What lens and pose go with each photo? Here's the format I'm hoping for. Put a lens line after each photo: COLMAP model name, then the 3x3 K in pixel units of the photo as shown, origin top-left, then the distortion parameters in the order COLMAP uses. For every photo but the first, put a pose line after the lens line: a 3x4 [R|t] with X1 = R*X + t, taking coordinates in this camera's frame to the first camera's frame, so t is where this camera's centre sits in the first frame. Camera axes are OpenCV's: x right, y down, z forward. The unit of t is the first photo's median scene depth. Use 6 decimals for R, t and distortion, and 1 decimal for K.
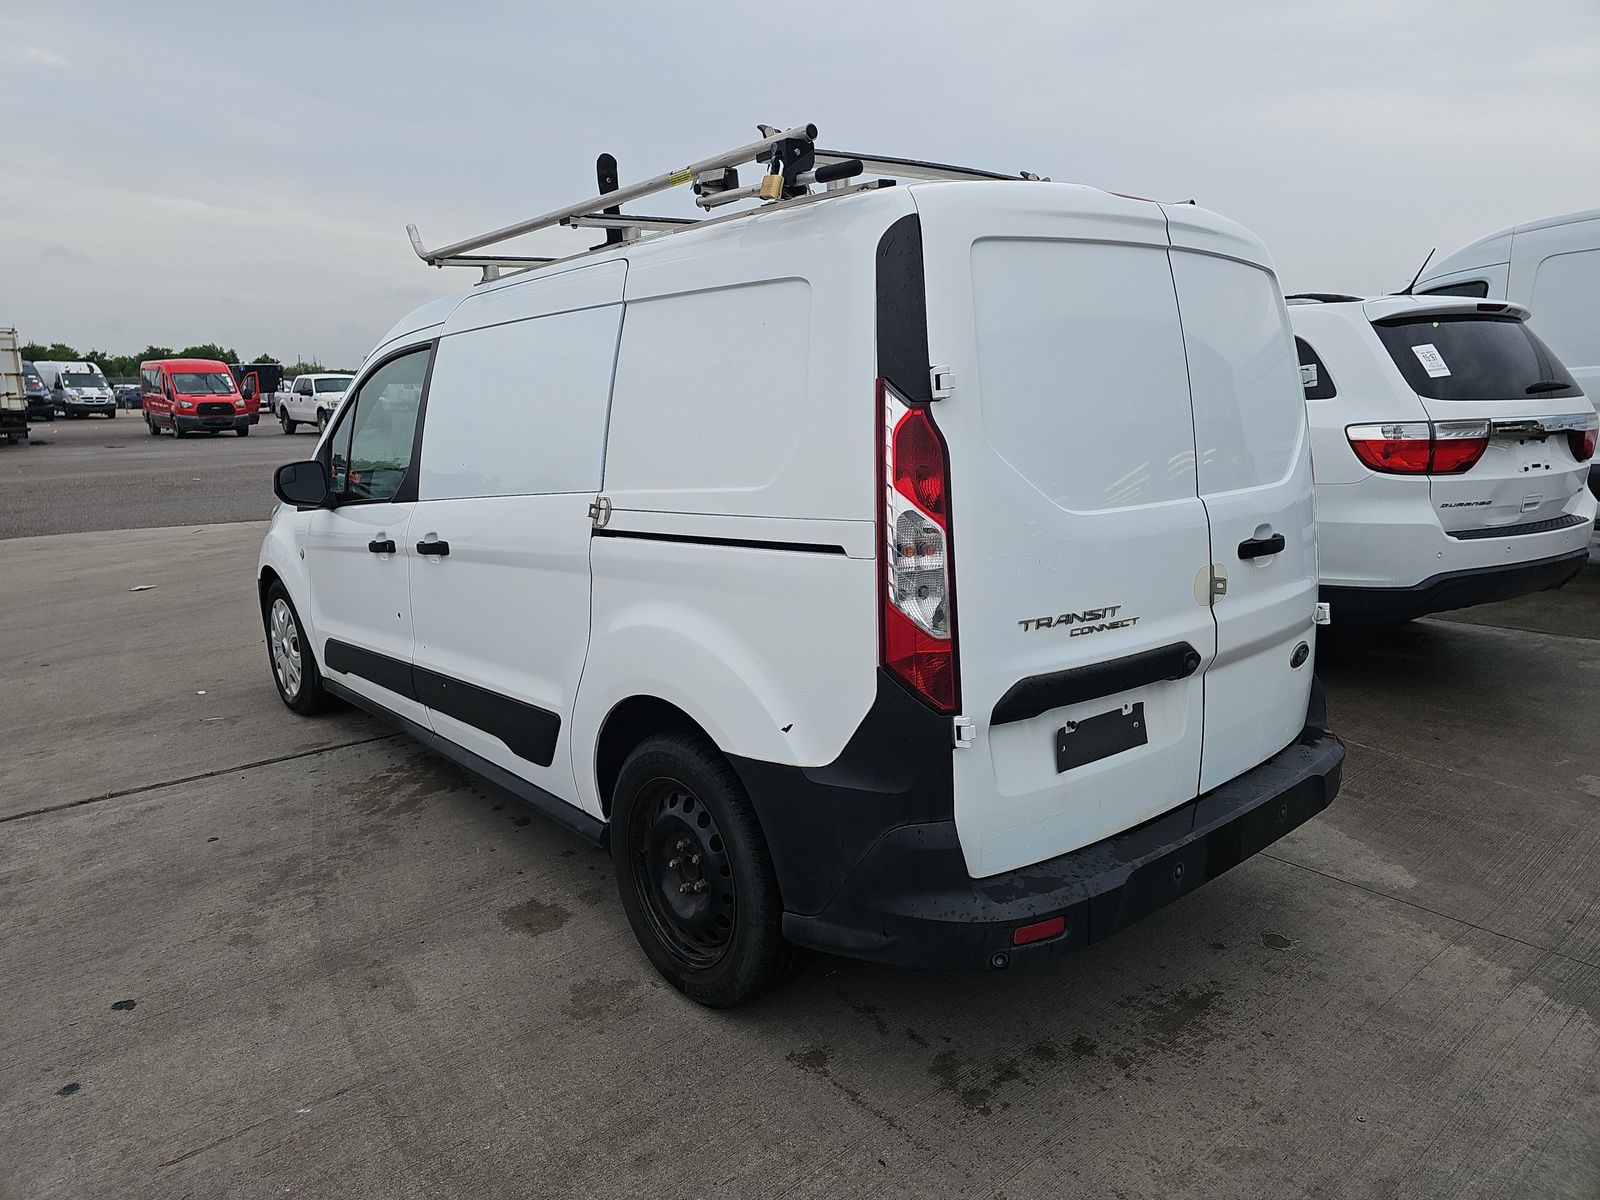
lens RADIAL K [[1061.1, 0, 802.0], [0, 1061.1, 588.9], [0, 0, 1]] dist [0.033458, -0.012056]
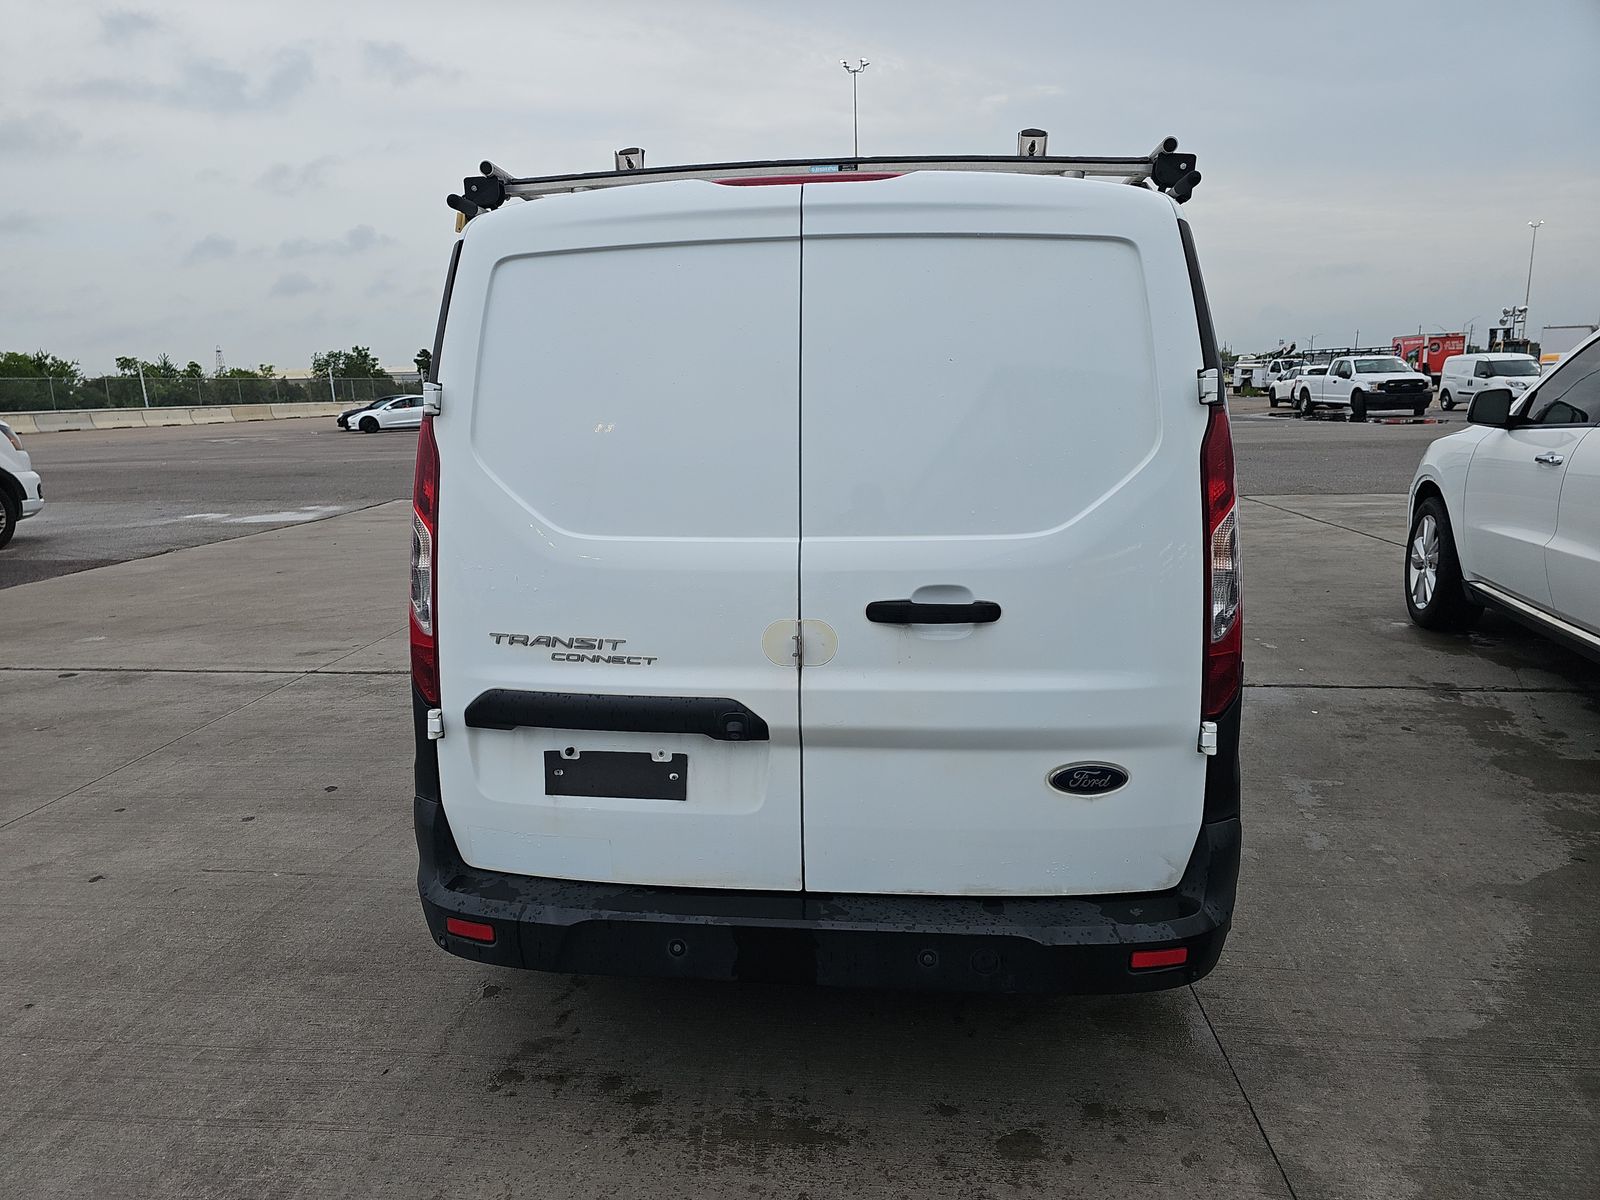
lens RADIAL K [[1061.1, 0, 791.8], [0, 1061.1, 600.9], [0, 0, 1]] dist [0.033458, -0.012056]
pose [[0.684646, 0.147592, -0.713776, 1.061347], [-0.128227, 0.988400, 0.081383, -0.113501], [0.717508, 0.035807, 0.695629, 0.458741]]
